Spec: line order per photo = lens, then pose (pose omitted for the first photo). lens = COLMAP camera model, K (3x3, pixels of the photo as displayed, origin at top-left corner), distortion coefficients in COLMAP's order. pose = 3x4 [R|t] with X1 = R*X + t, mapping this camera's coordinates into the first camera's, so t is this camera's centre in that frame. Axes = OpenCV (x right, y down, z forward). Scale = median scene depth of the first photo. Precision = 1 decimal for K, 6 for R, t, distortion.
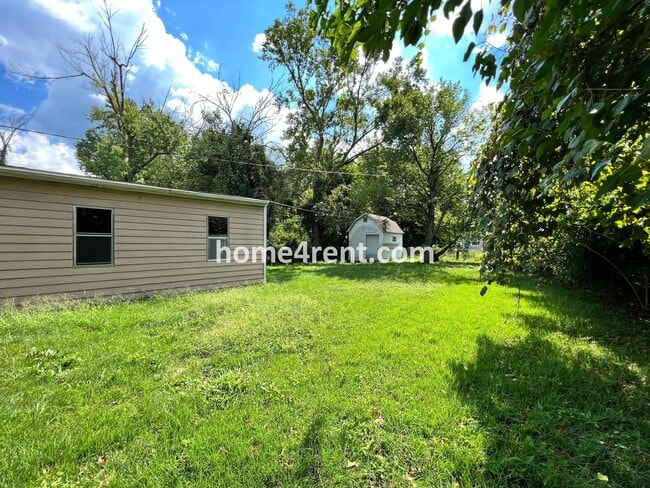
lens RADIAL K [[269.0, 0, 326.9], [0, 269.0, 242.0], [0, 0, 1]] dist [0.001021, -0.000228]
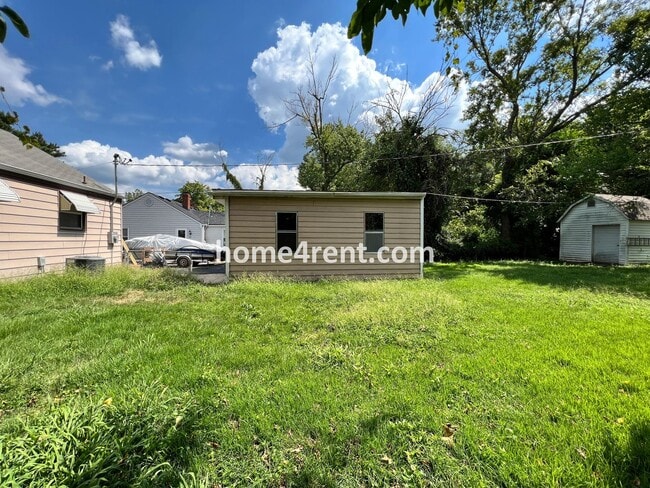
lens RADIAL K [[269.0, 0, 319.3], [0, 269.0, 243.9], [0, 0, 1]] dist [0.001021, -0.000228]
pose [[0.764753, 0.008739, -0.644265, 0.059892], [0.005230, 0.999791, 0.019770, 0.003668], [0.644303, -0.018489, 0.764547, 0.013795]]
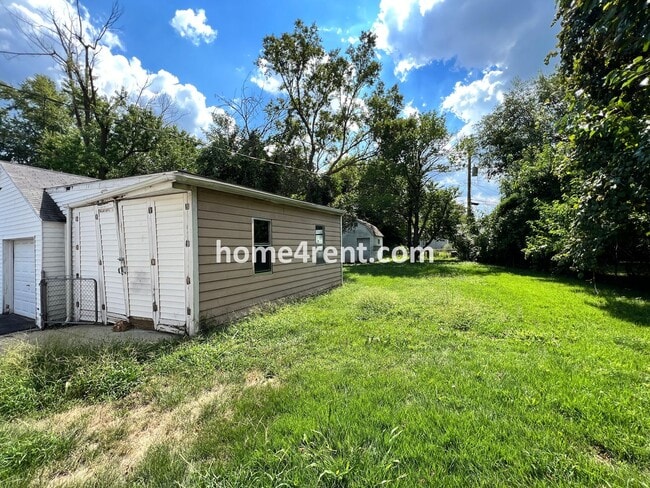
lens RADIAL K [[251.7, 0, 325.4], [0, 251.7, 245.6], [0, 0, 1]] dist [0.000498, -0.000020]
pose [[0.977310, 0.000813, 0.211814, -0.234165], [-0.004750, 0.999825, 0.018078, -0.011994], [-0.211762, -0.018673, 0.977143, -0.009950]]
